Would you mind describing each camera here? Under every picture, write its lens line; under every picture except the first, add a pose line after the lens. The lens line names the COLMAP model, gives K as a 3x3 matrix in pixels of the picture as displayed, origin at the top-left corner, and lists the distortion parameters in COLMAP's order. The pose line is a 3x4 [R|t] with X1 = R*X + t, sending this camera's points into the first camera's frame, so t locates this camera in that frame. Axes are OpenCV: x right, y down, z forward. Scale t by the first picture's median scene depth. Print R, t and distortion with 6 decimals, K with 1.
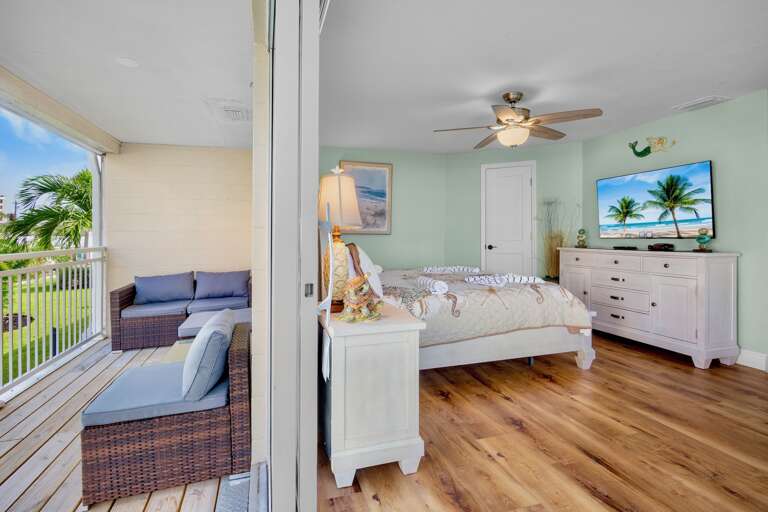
lens RADIAL K [[380.2, 0, 381.7], [0, 380.2, 243.5], [0, 0, 1]] dist [-0.018650, 0.000226]
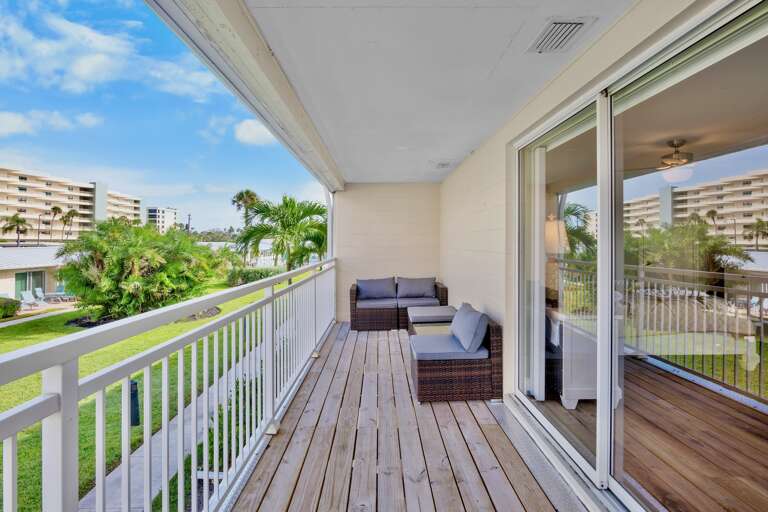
lens RADIAL K [[380.2, 0, 381.7], [0, 380.2, 243.5], [0, 0, 1]] dist [-0.018650, 0.000226]
pose [[0.954104, 0.005836, -0.299418, -0.207286], [-0.011802, 0.999766, -0.018120, -0.030765], [0.299242, 0.020822, 0.953950, -0.455474]]
